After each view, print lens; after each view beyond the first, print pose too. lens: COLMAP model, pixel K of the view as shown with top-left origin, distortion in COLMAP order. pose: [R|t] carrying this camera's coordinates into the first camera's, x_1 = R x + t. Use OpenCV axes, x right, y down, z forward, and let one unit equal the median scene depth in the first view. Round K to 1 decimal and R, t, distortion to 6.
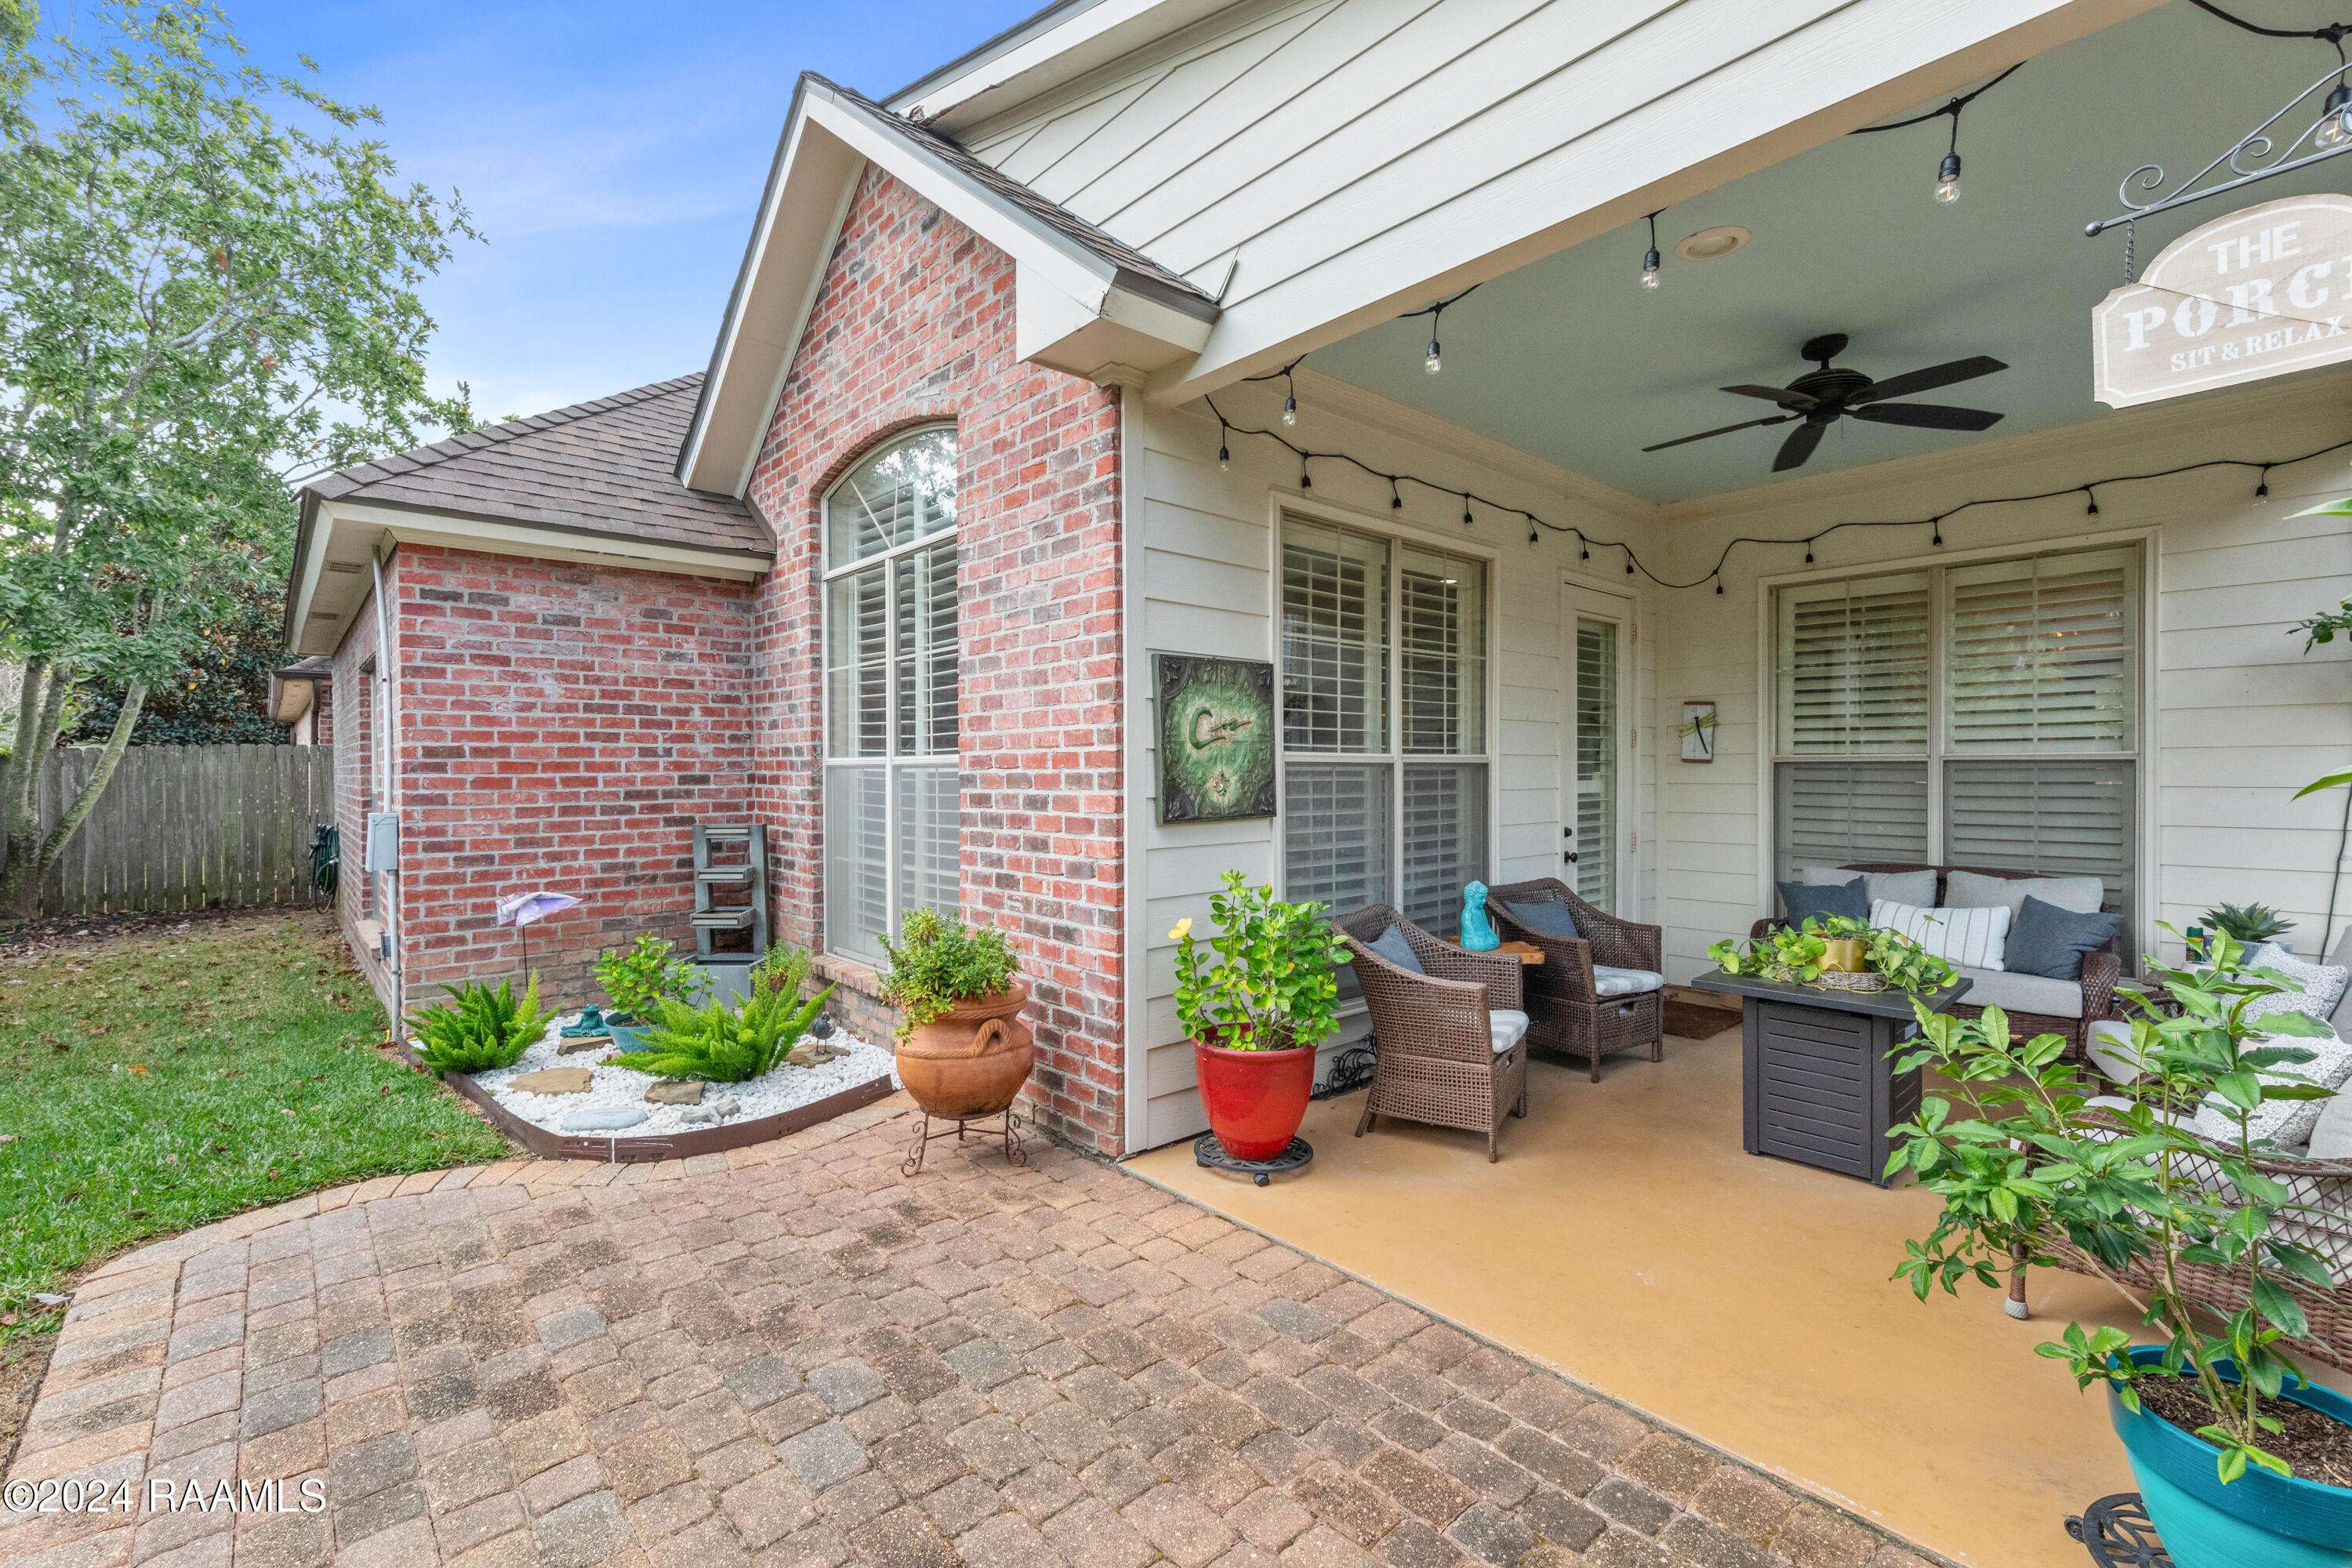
lens RADIAL K [[1009.4, 0, 1176.0], [0, 1009.4, 784.0], [0, 0, 1]] dist [0.002527, -0.000356]
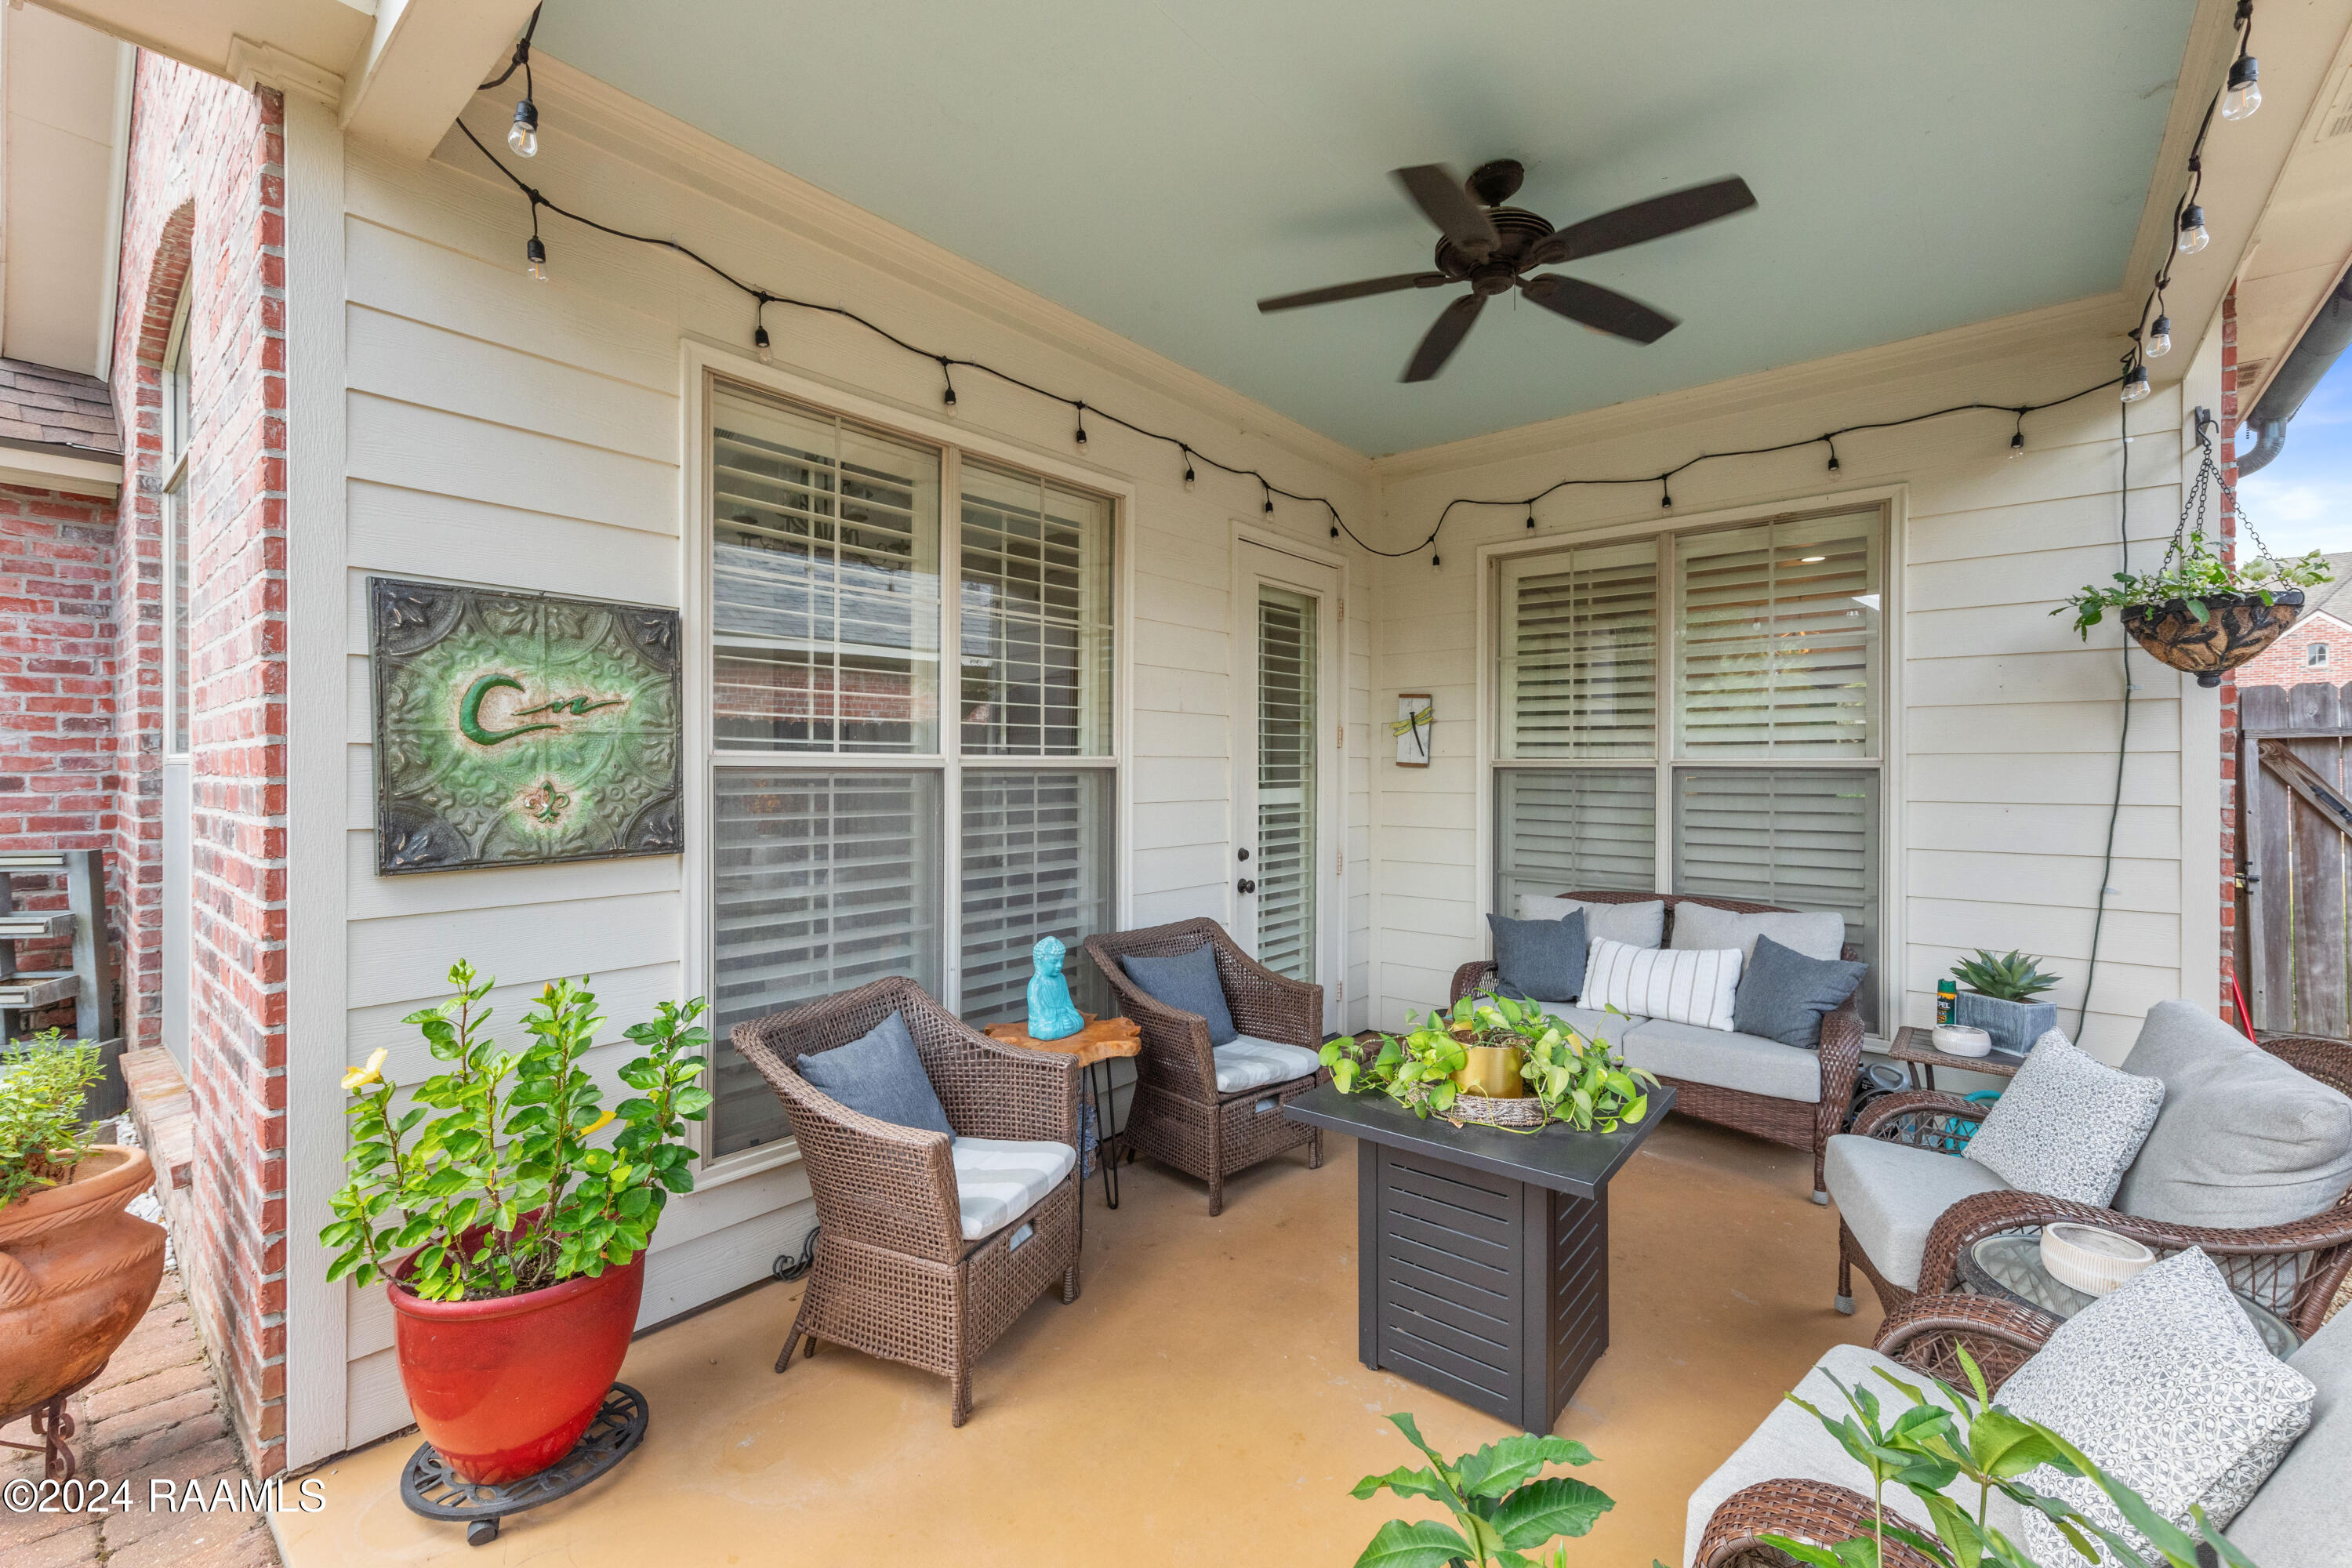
lens RADIAL K [[981.9, 0, 1178.9], [0, 981.9, 777.7], [0, 0, 1]] dist [0.002231, 0.000002]
pose [[0.989064, 0.003799, 0.147439, 0.267522], [-0.003356, 0.999989, -0.003252, -0.011646], [-0.147449, 0.002721, 0.989066, 0.293295]]
